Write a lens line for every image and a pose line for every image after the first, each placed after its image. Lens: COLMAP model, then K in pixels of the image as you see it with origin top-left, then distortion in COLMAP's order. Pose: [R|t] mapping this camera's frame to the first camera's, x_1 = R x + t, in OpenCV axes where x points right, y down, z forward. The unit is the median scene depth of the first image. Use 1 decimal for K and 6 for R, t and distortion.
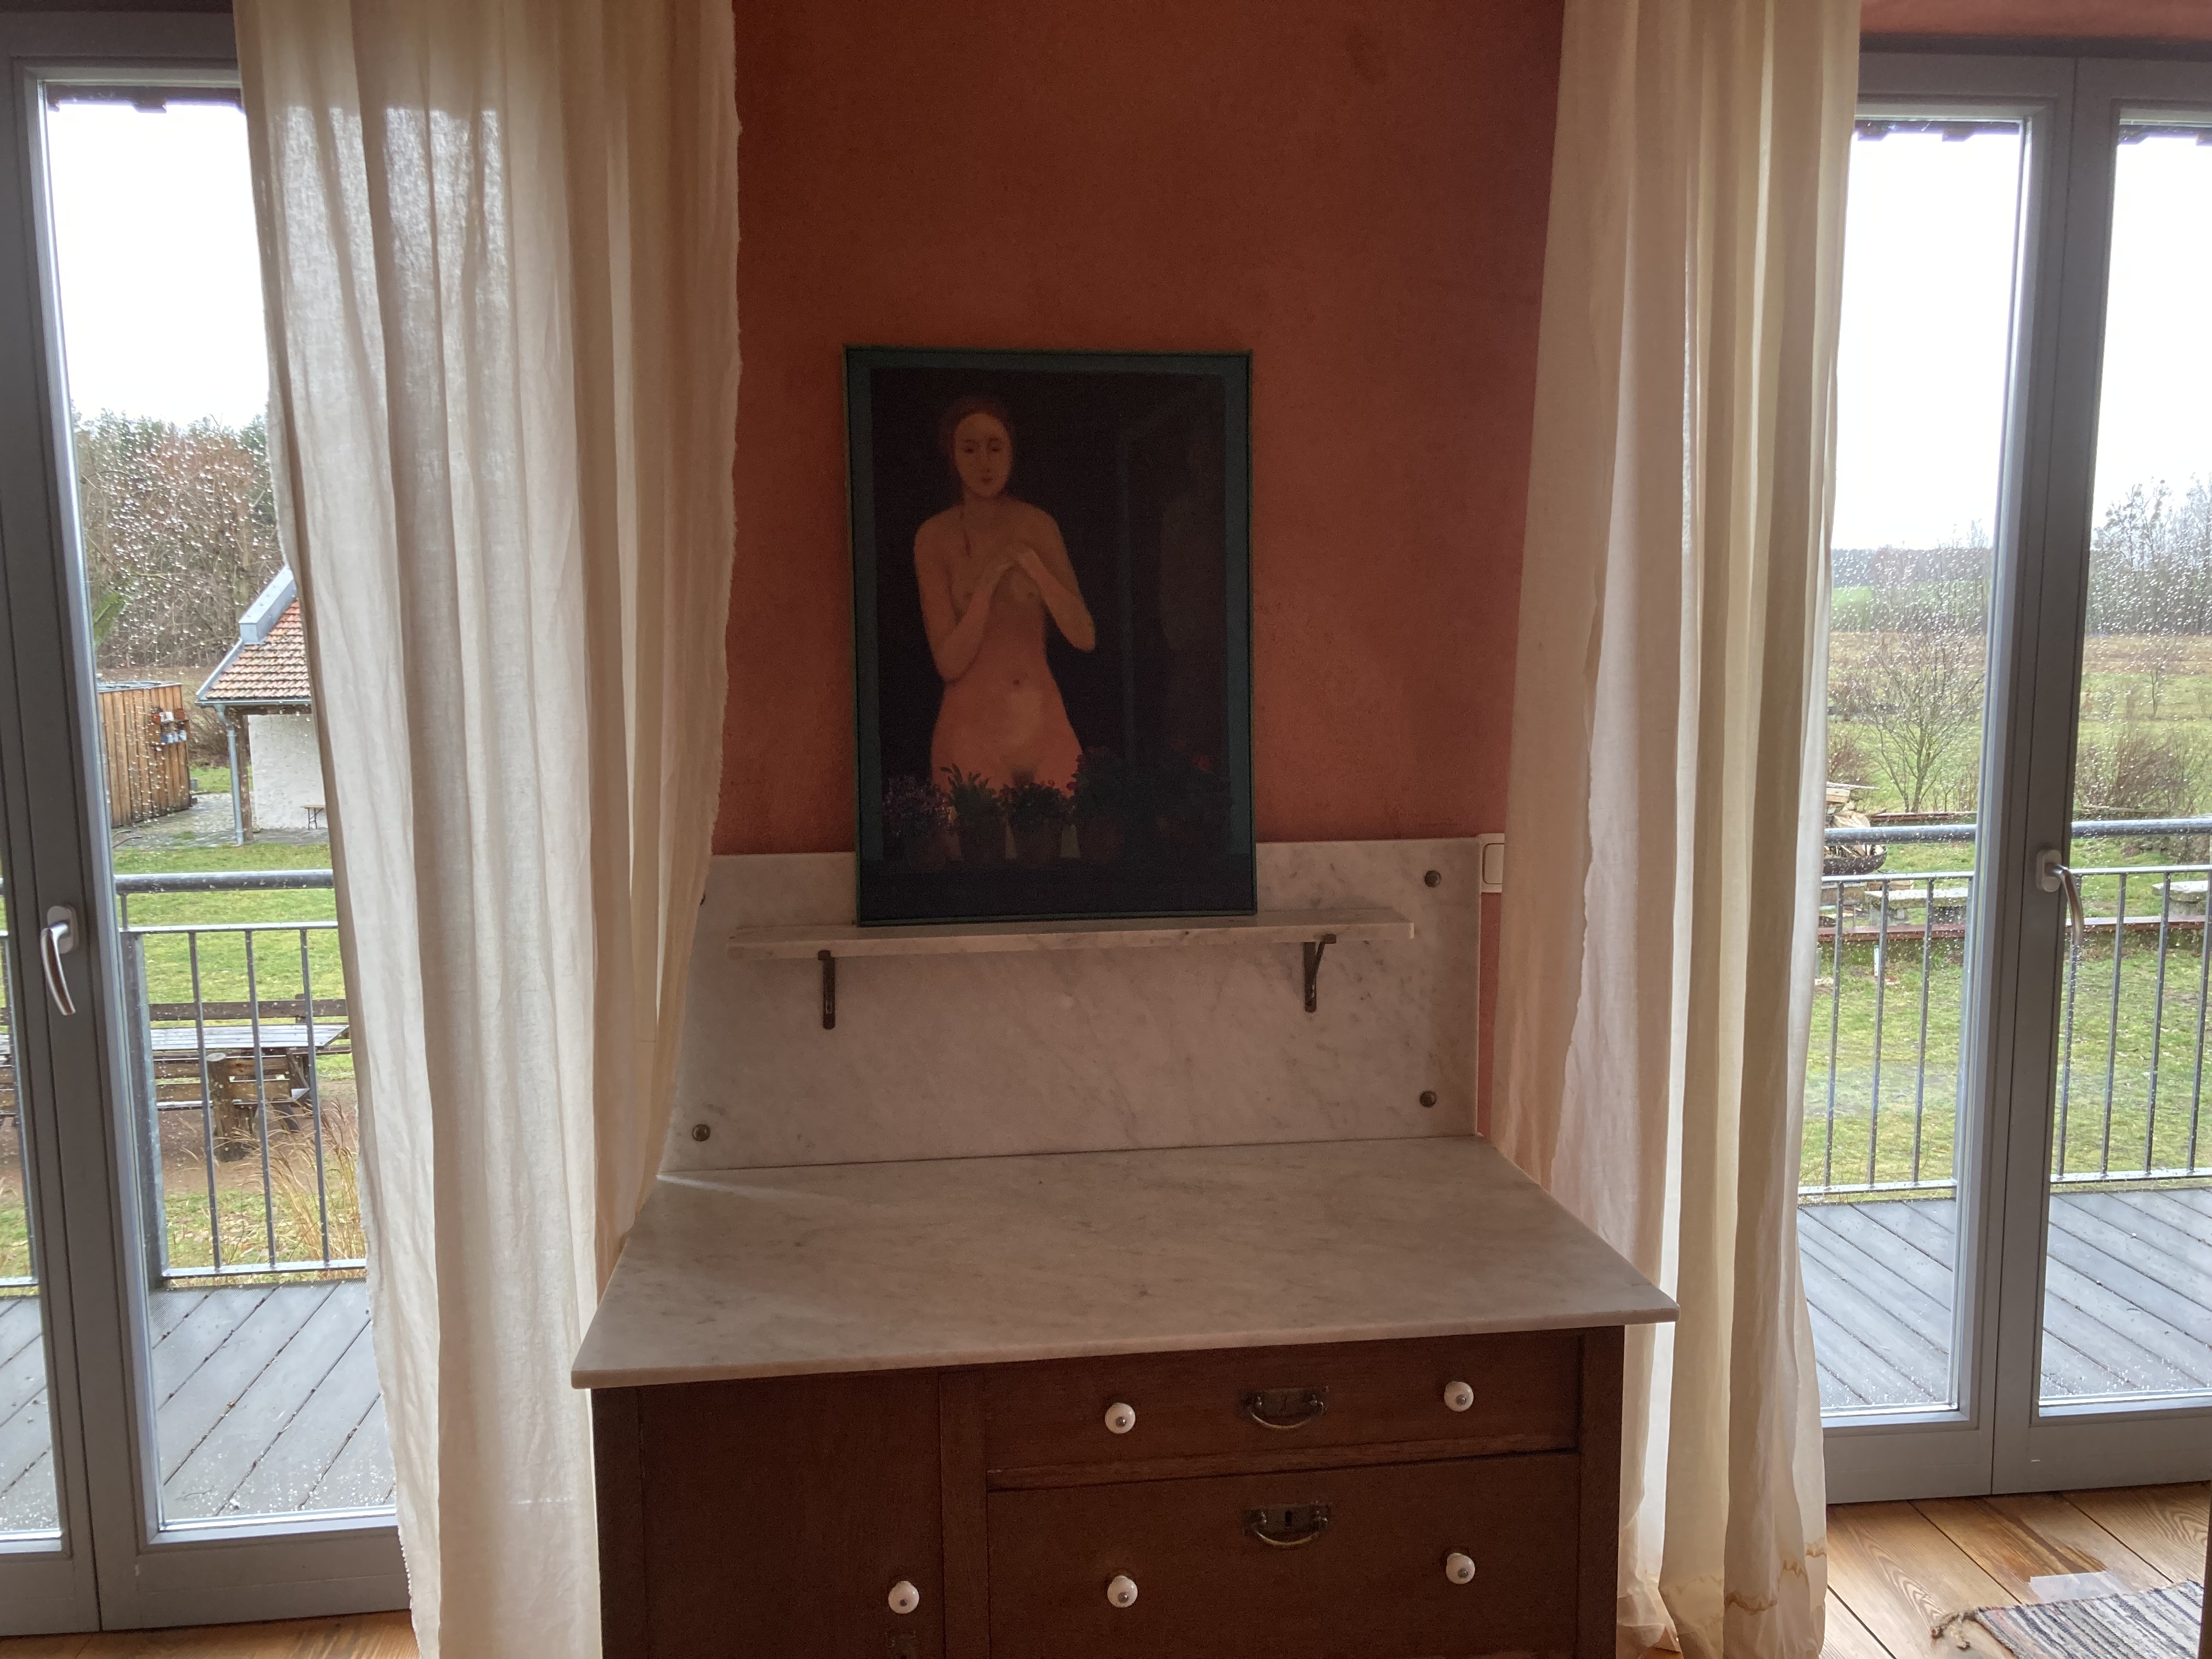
lens RADIAL K [[1774.0, 0, 1106.0], [0, 1774.0, 829.5], [0, 0, 1]] dist [0.029673, -0.002718]
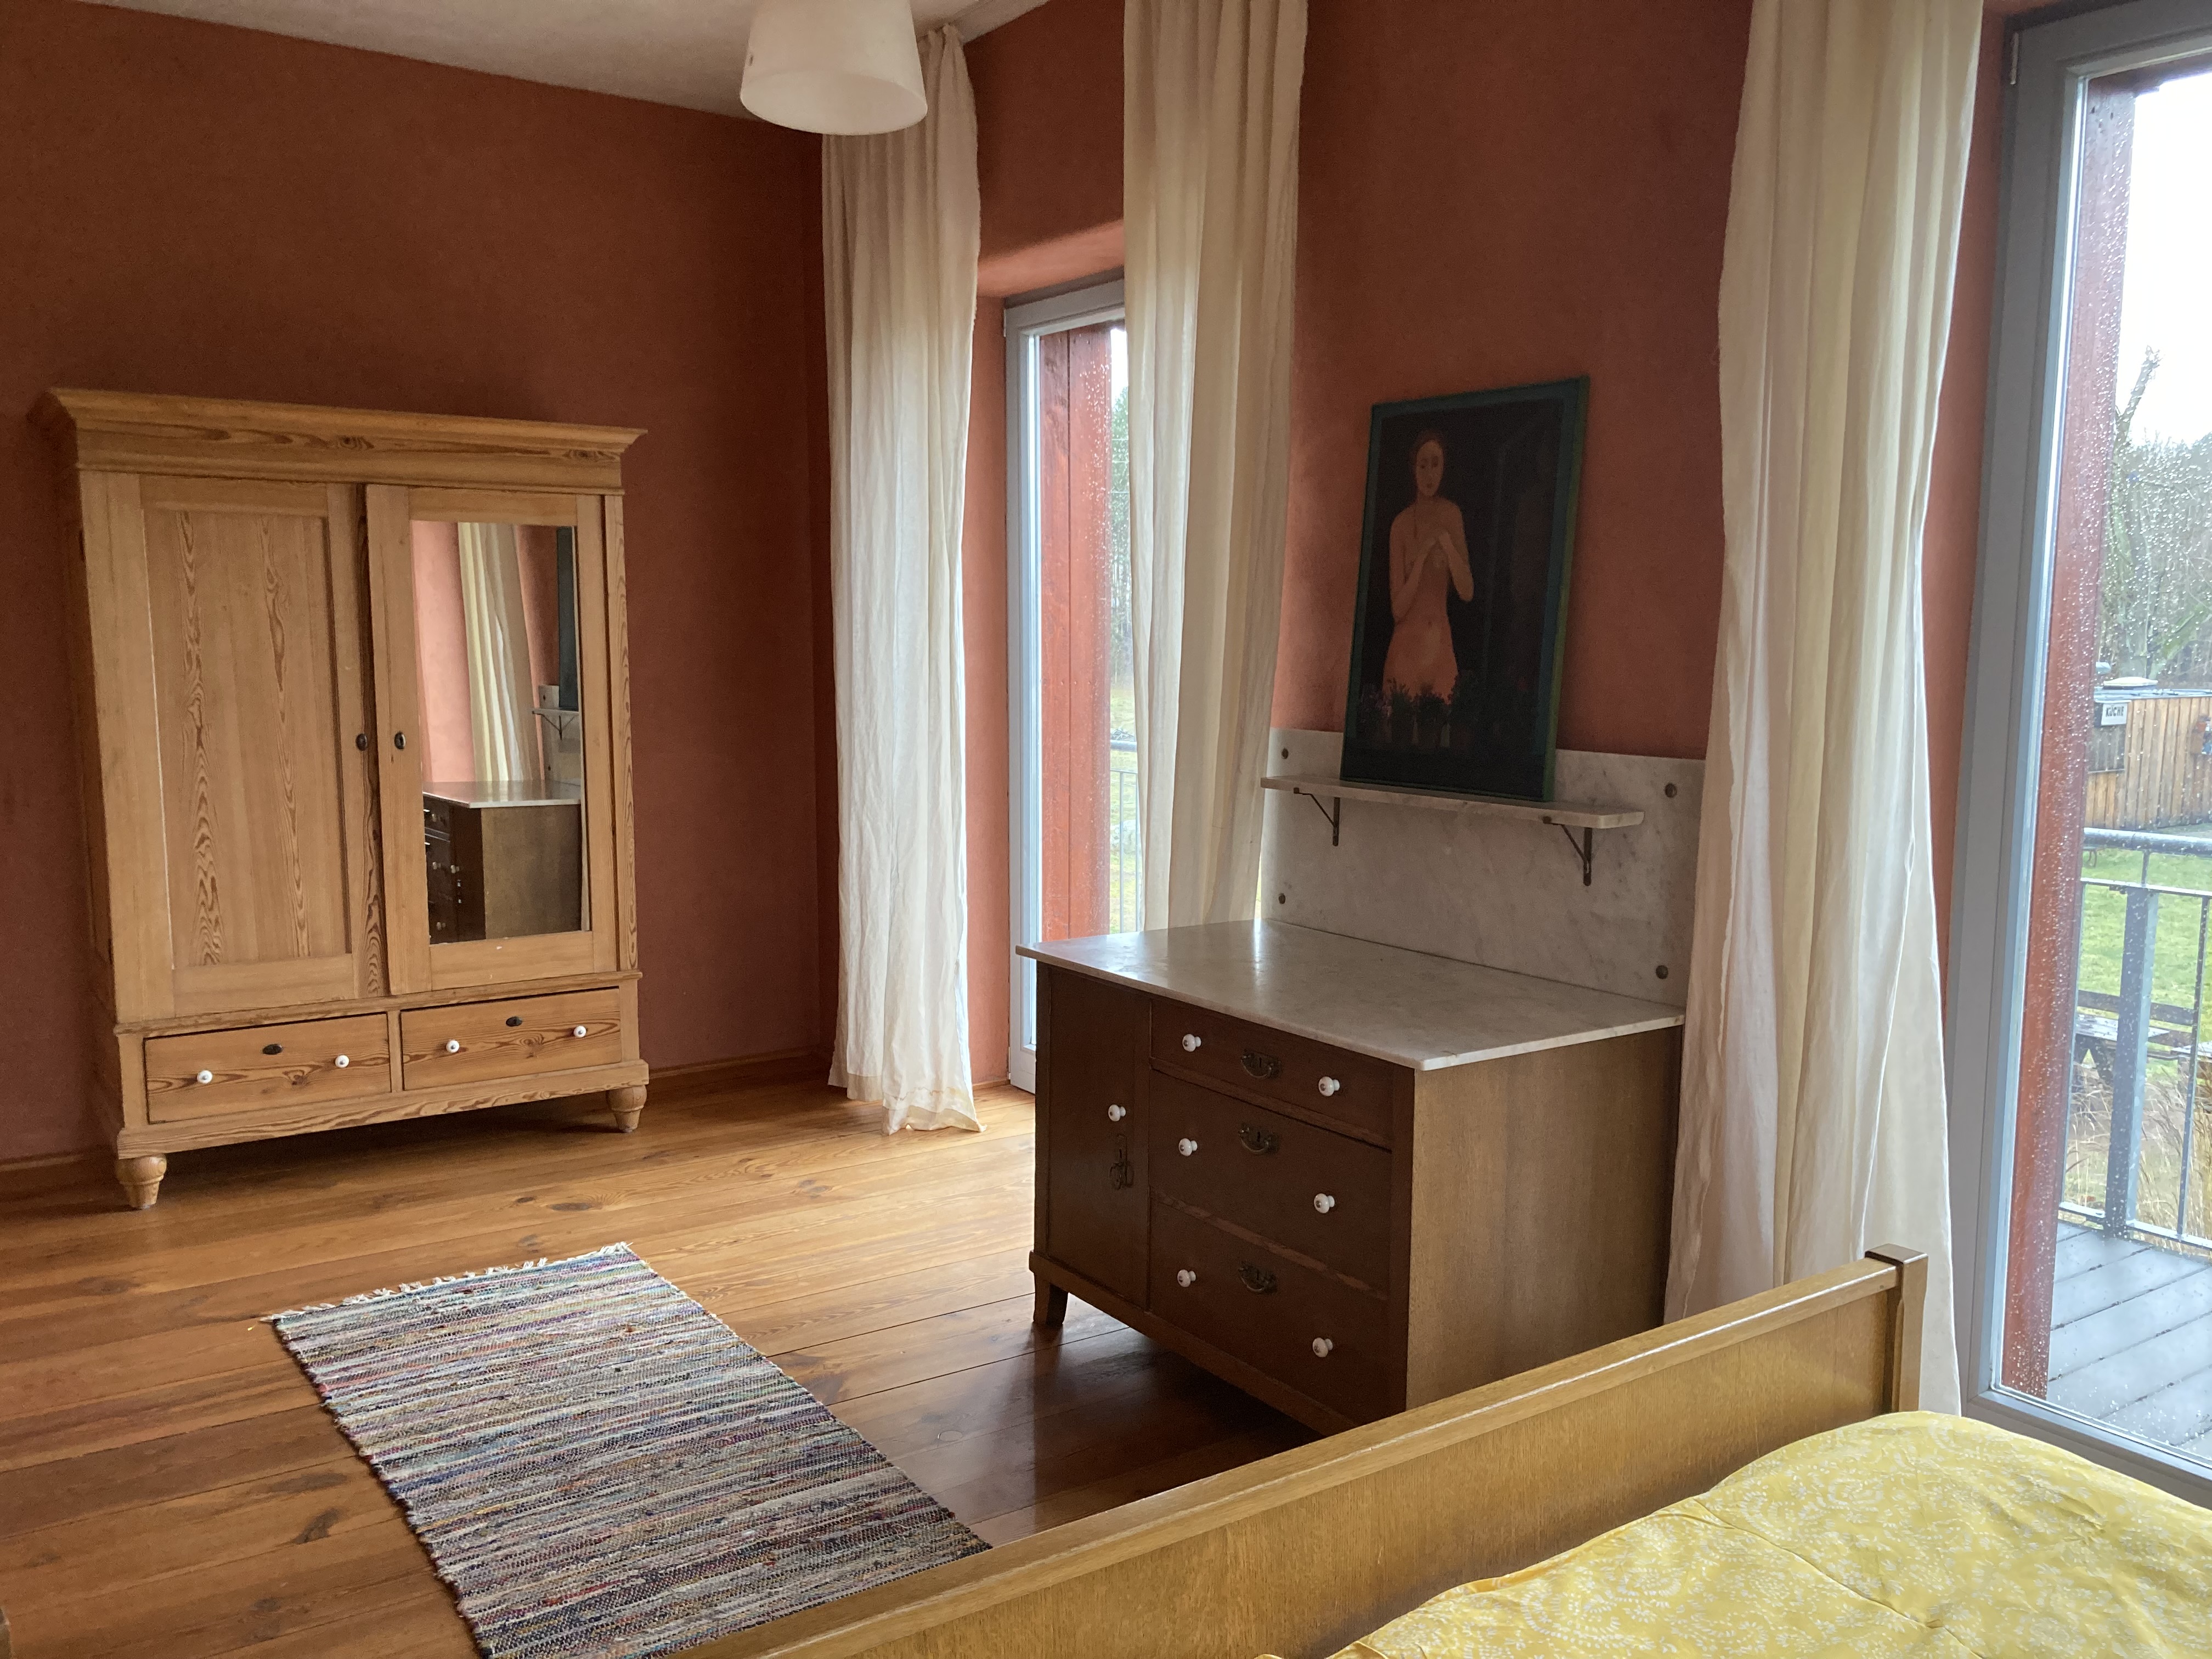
lens RADIAL K [[1774.0, 0, 1106.0], [0, 1774.0, 829.5], [0, 0, 1]] dist [0.029673, -0.002718]
pose [[0.462982, 0.111049, -0.879384, 1.082589], [-0.116748, 0.991117, 0.063693, 0.021889], [0.878645, 0.073178, 0.471834, 0.086625]]
